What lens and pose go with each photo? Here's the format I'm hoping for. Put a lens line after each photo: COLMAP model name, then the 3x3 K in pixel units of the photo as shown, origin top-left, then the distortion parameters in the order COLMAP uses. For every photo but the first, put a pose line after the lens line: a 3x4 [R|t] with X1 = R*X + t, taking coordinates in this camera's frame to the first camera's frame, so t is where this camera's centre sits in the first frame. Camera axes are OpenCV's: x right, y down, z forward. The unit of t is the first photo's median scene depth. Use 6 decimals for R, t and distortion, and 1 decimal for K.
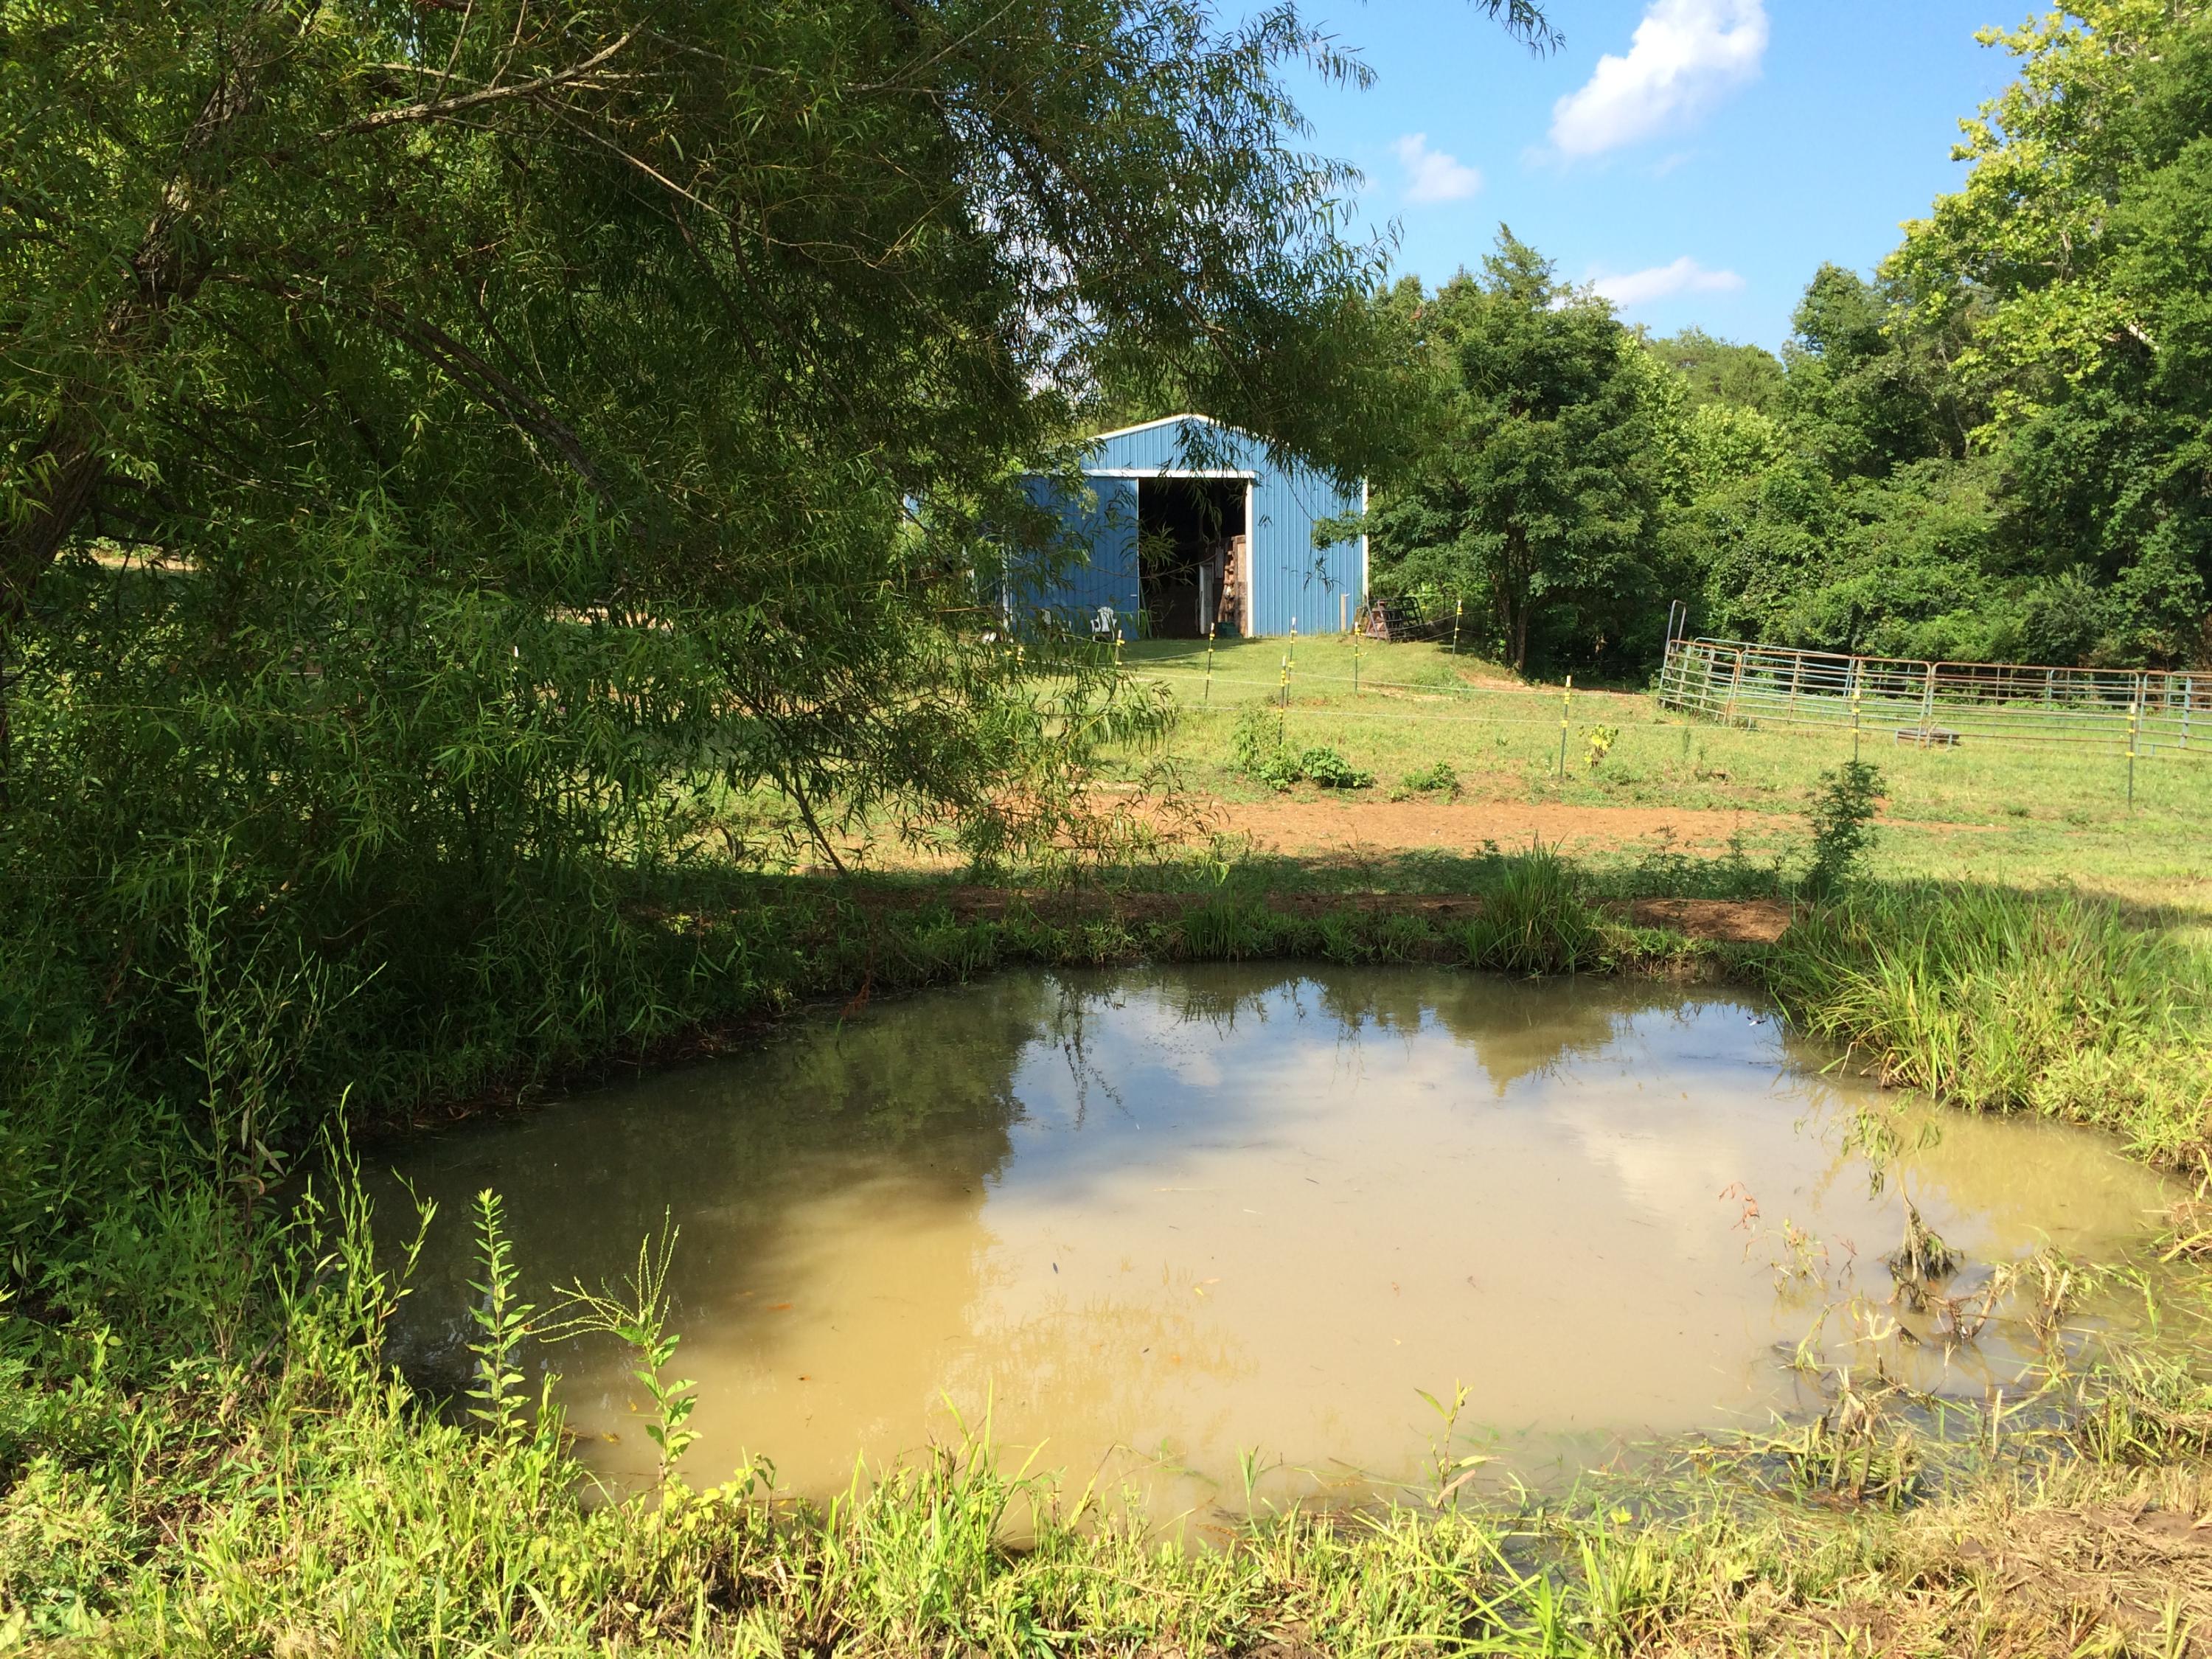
lens RADIAL K [[1880.5, 0, 1106.4], [0, 1880.5, 832.1], [0, 0, 1]] dist [0.069785, -0.045522]
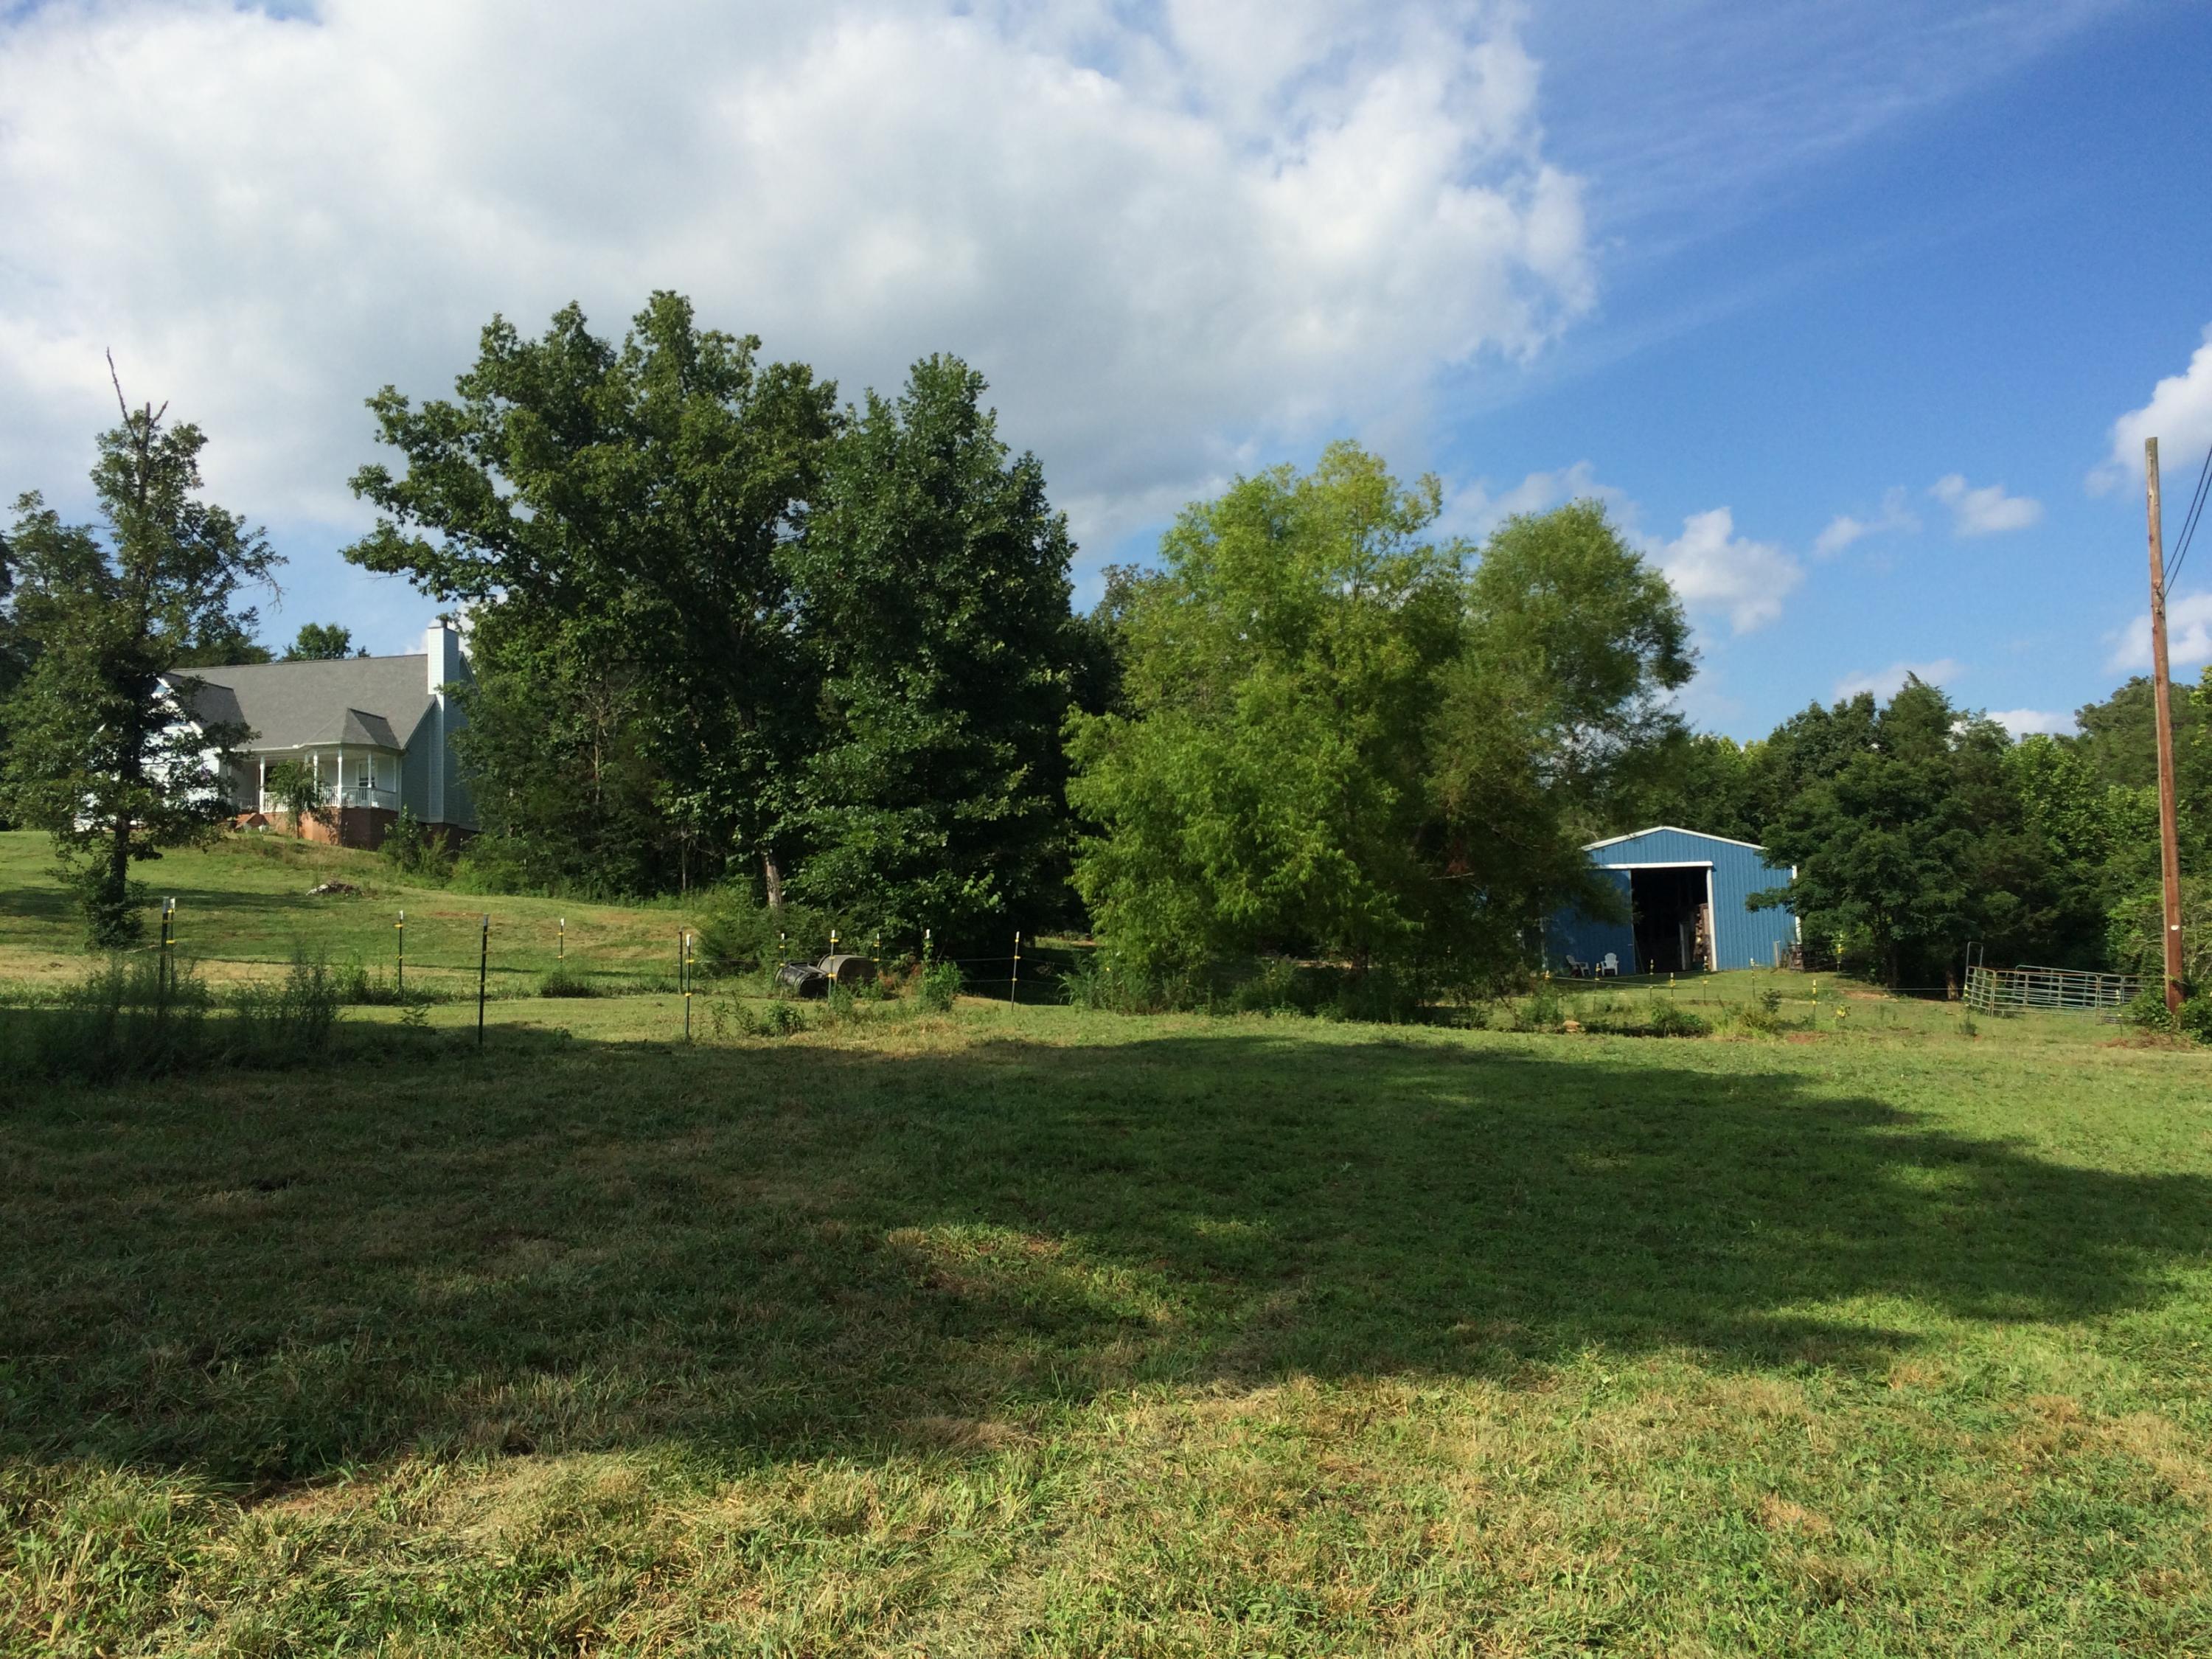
lens RADIAL K [[1880.5, 0, 1095.4], [0, 1880.5, 821.0], [0, 0, 1]] dist [0.069785, -0.045522]
pose [[0.959591, -0.041252, -0.278359, 0.030602], [-0.012454, 0.982001, -0.188463, 0.076274], [0.281123, 0.184314, 0.941806, -0.633543]]
